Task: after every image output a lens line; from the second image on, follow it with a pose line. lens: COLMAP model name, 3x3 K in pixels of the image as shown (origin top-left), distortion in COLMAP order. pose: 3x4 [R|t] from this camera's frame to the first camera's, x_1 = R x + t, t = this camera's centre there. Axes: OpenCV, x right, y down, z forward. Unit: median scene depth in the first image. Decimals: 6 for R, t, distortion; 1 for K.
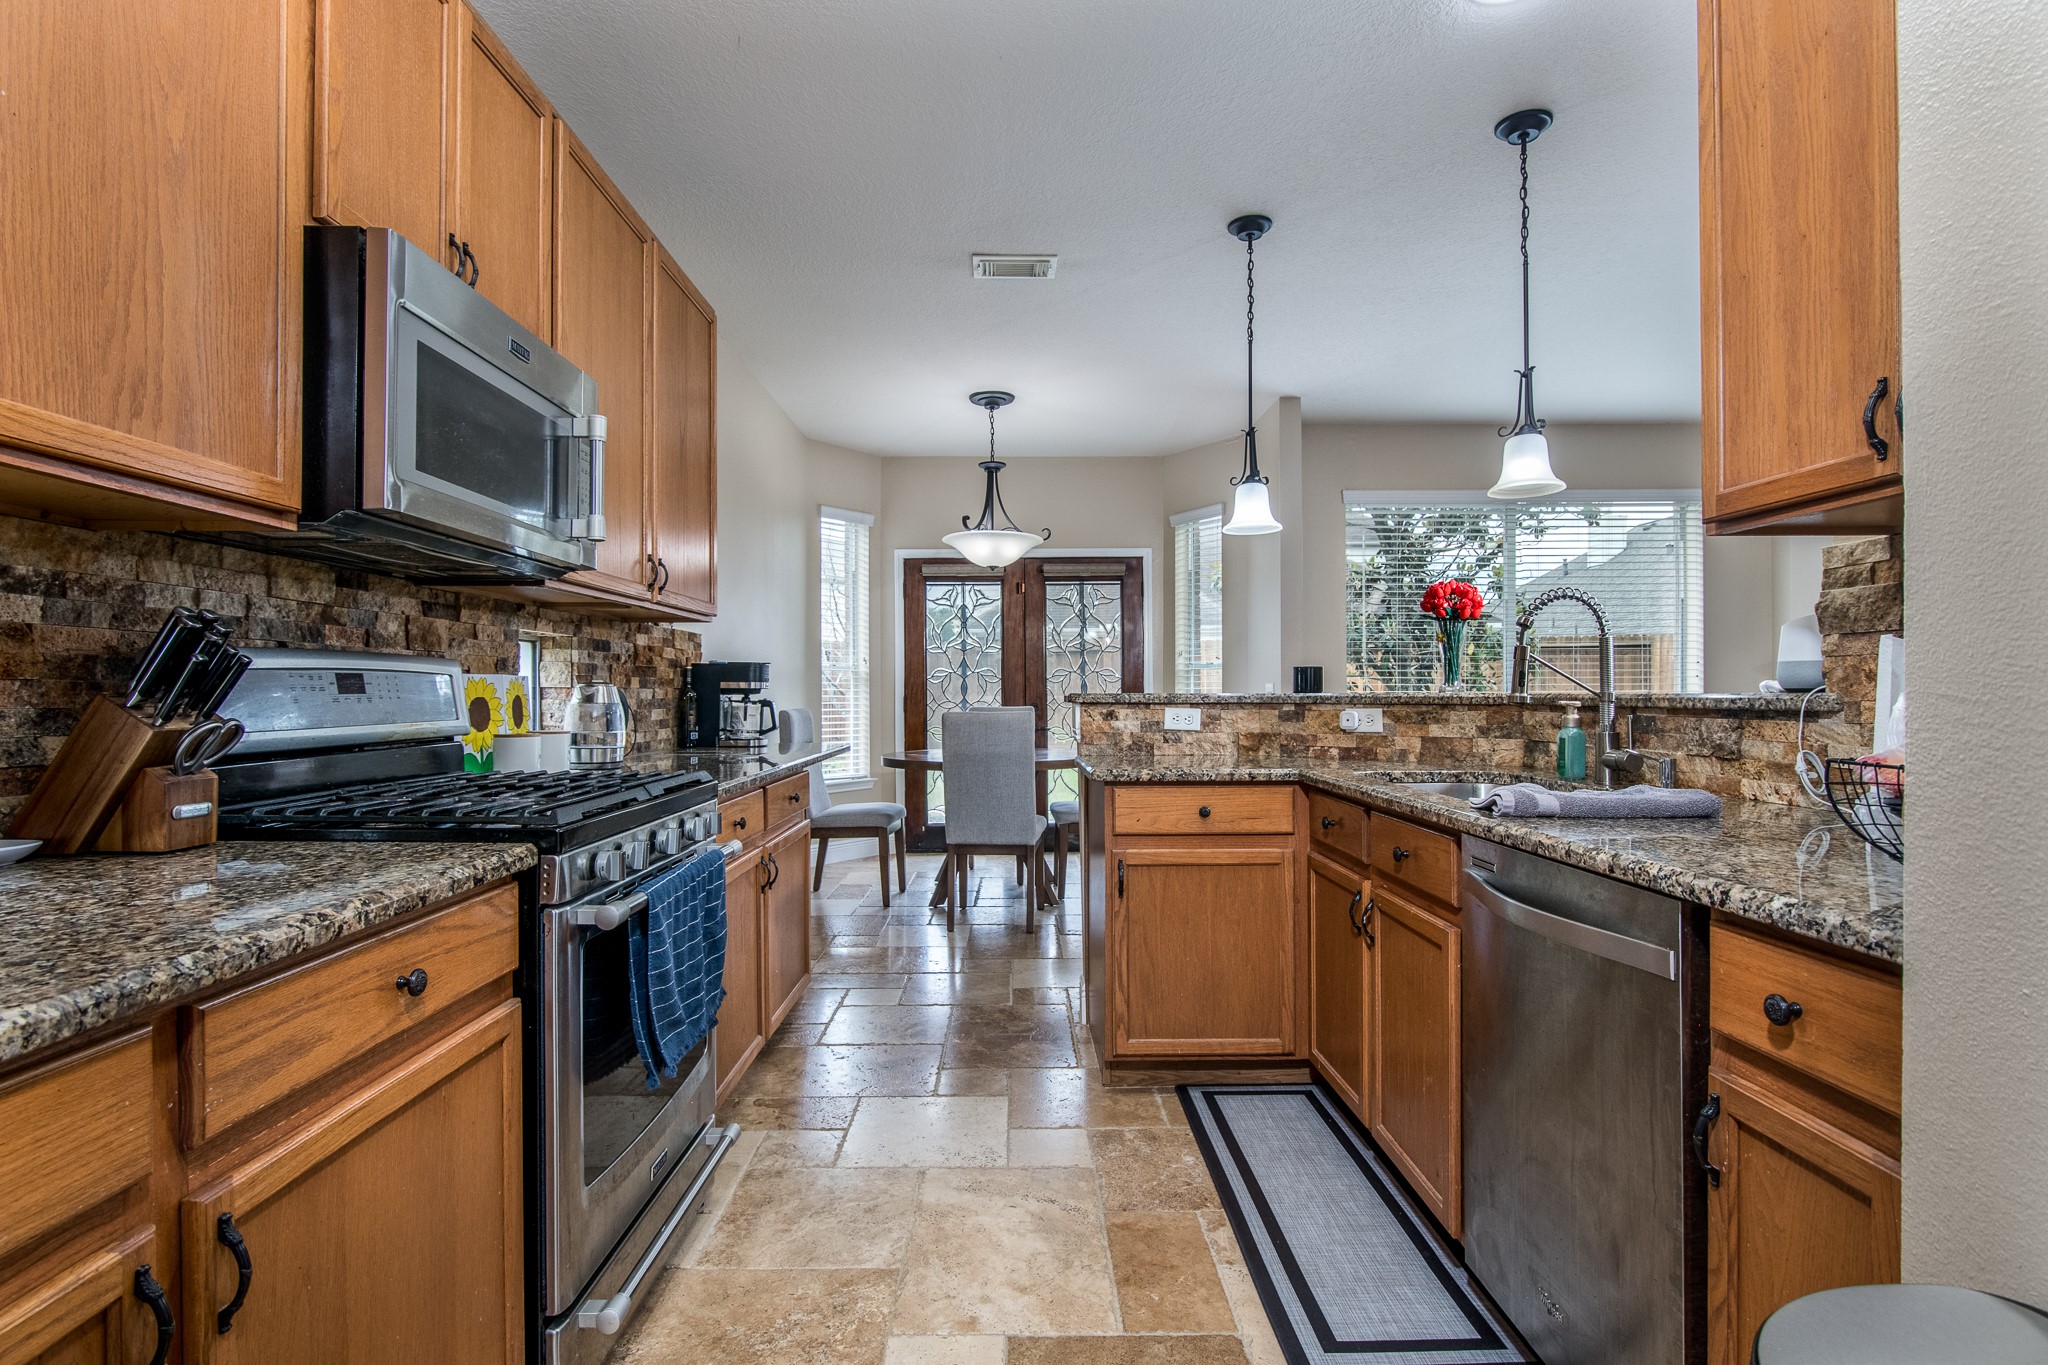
lens RADIAL K [[1016.2, 0, 1024.0], [0, 1016.2, 682.5], [0, 0, 1]] dist [-0.000934, -0.000809]
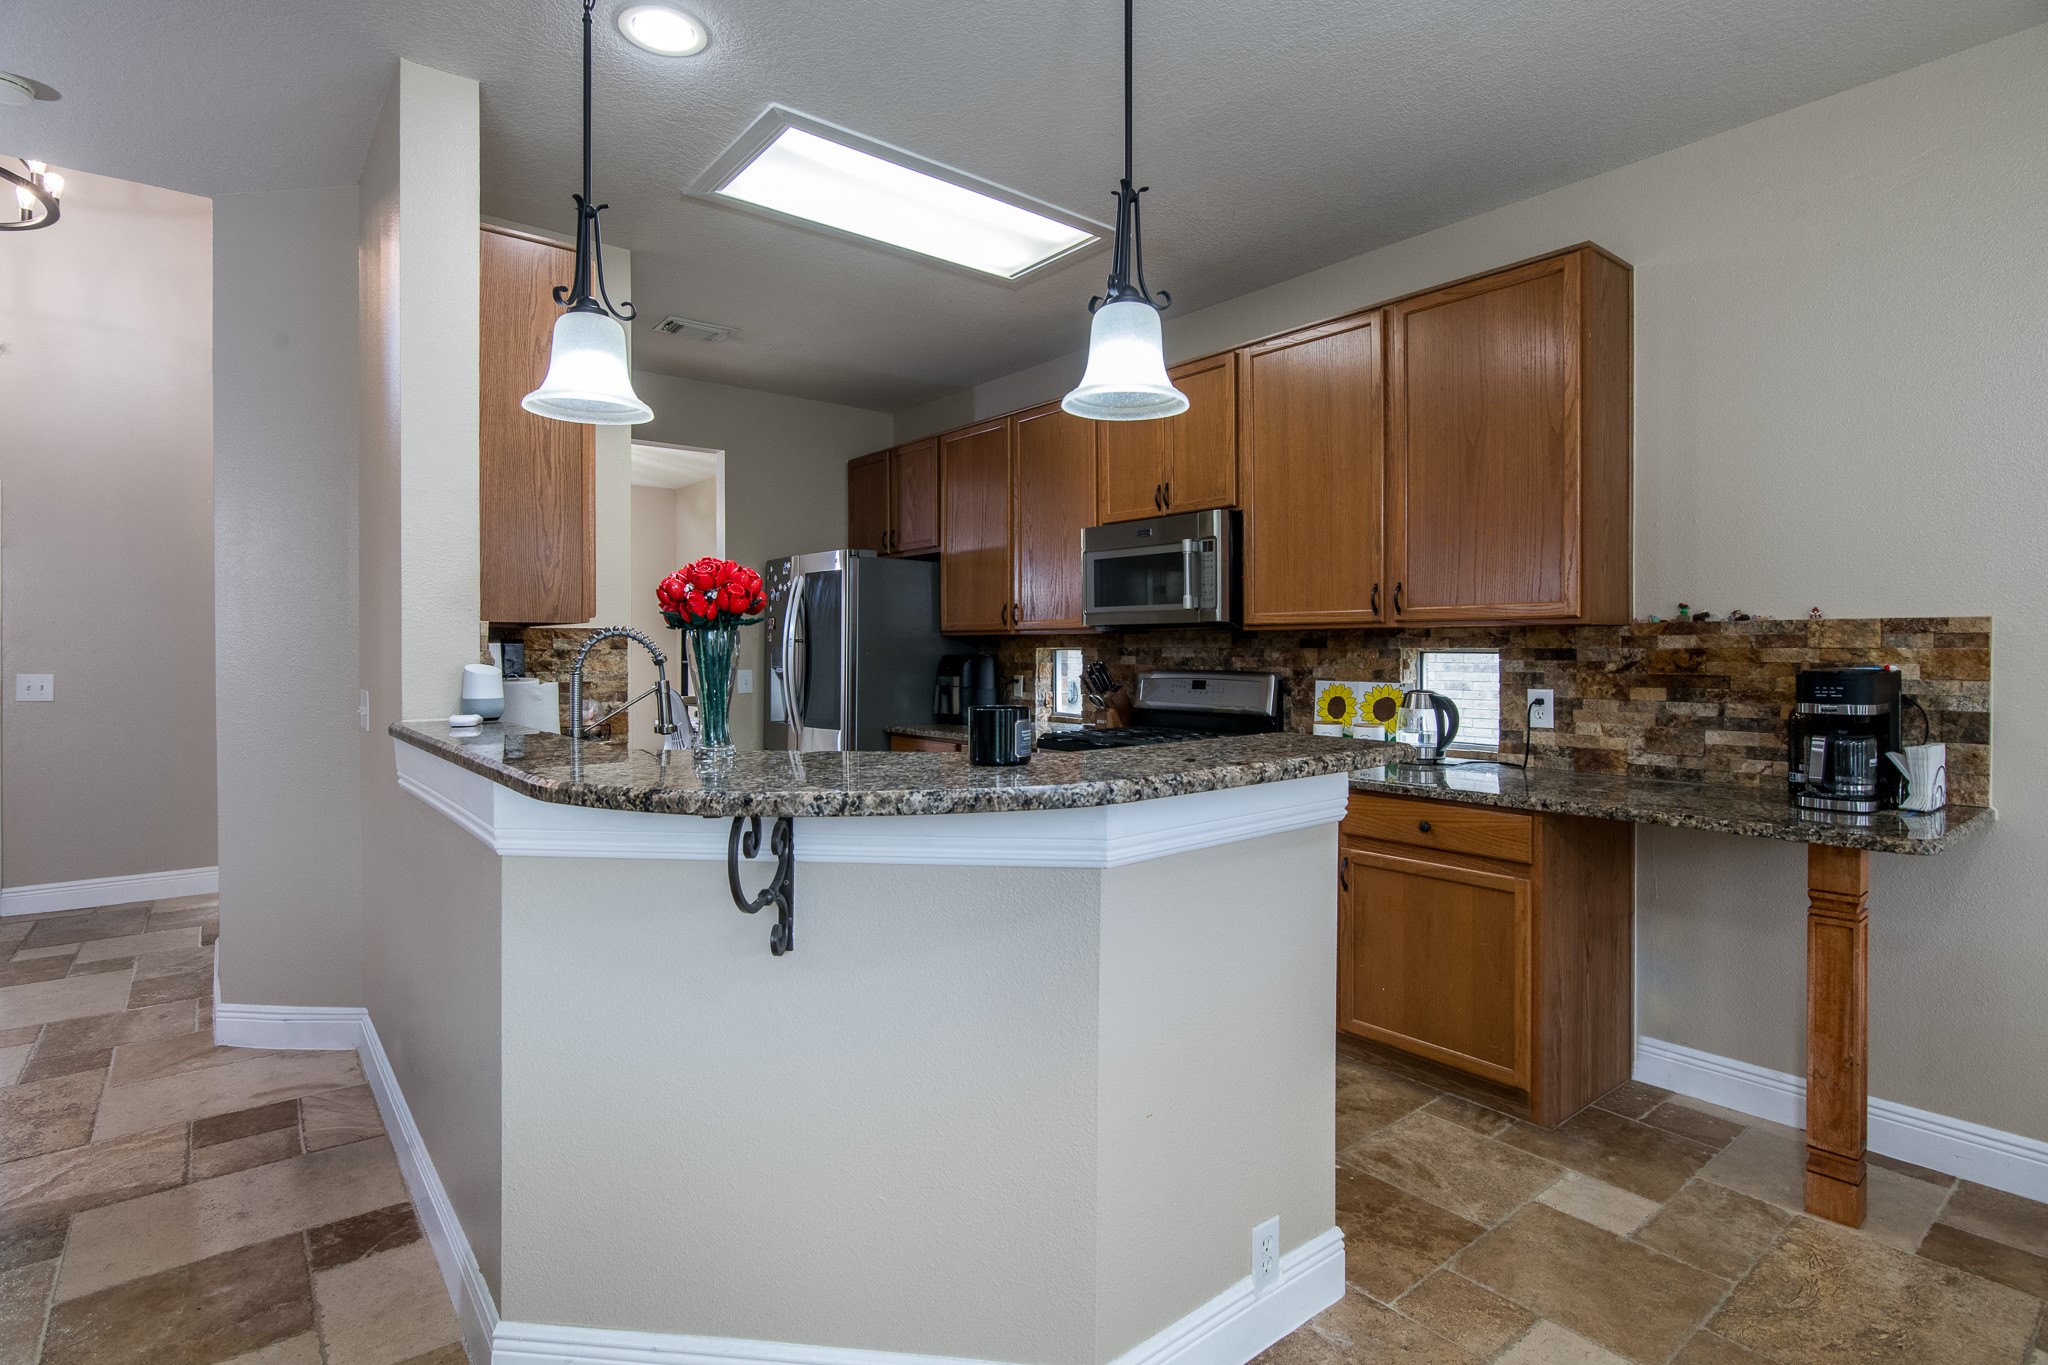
lens RADIAL K [[1021.6, 0, 1064.5], [0, 1021.6, 653.5], [0, 0, 1]] dist [-0.003345, -0.000627]
pose [[-0.765582, 0.007398, -0.643295, 0.807501], [0.008091, 0.999966, 0.001870, -0.059072], [0.643287, -0.003773, -0.765616, 2.008581]]
